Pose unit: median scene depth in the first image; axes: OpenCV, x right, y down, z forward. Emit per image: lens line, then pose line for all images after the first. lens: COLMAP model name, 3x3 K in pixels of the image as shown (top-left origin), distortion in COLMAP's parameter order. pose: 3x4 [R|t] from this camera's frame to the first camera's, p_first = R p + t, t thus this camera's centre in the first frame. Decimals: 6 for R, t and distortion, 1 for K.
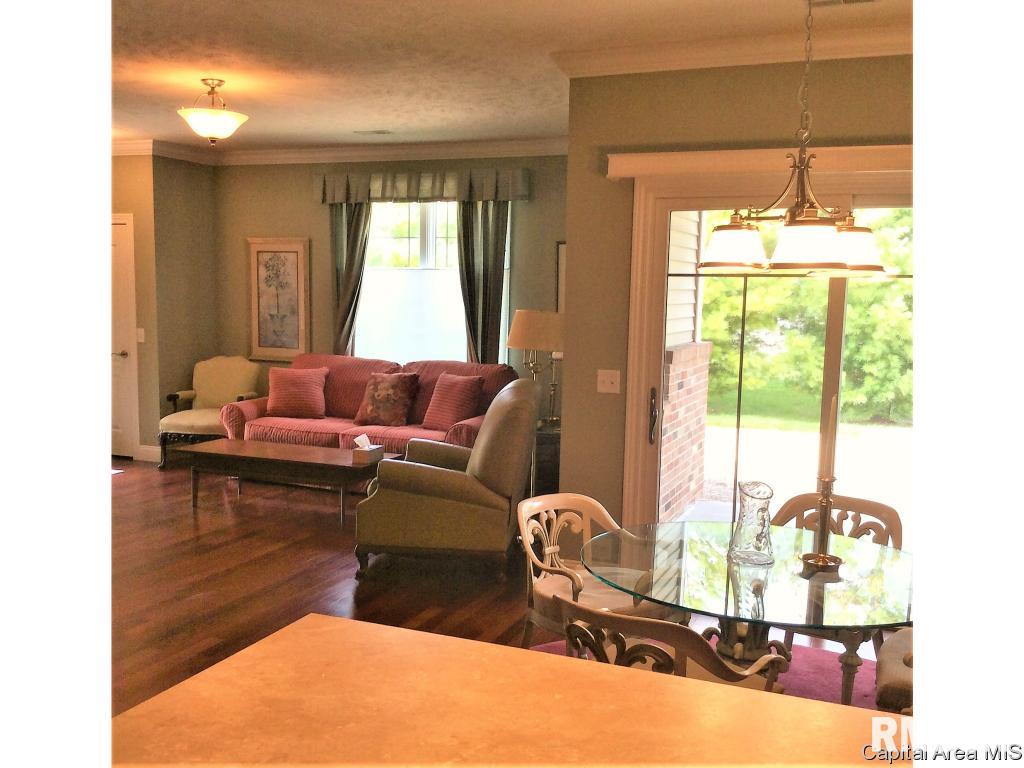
lens RADIAL K [[953.6, 0, 511.4], [0, 953.6, 390.7], [0, 0, 1]] dist [0.087339, 0.000000]
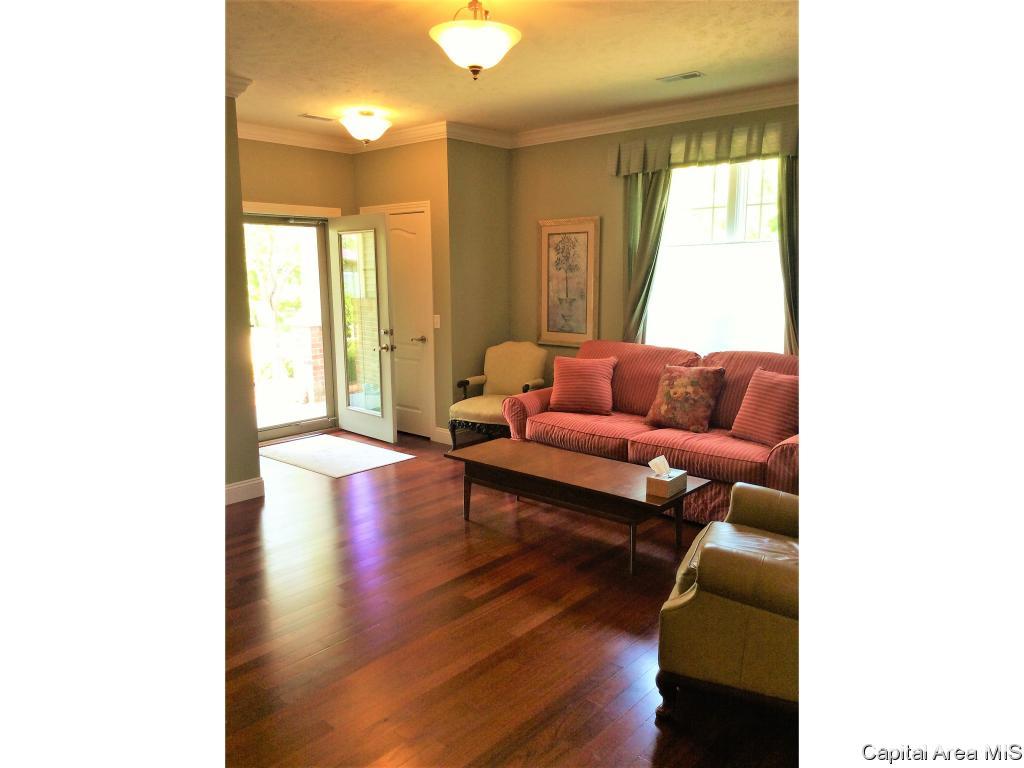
lens RADIAL K [[689.9, 0, 504.6], [0, 689.9, 386.3], [0, 0, 1]] dist [0.056589, 0.000006]
pose [[0.940226, 0.032390, -0.339008, -0.067209], [-0.014259, 0.998338, 0.055838, -0.031140], [0.340253, -0.047666, 0.939125, 0.339701]]
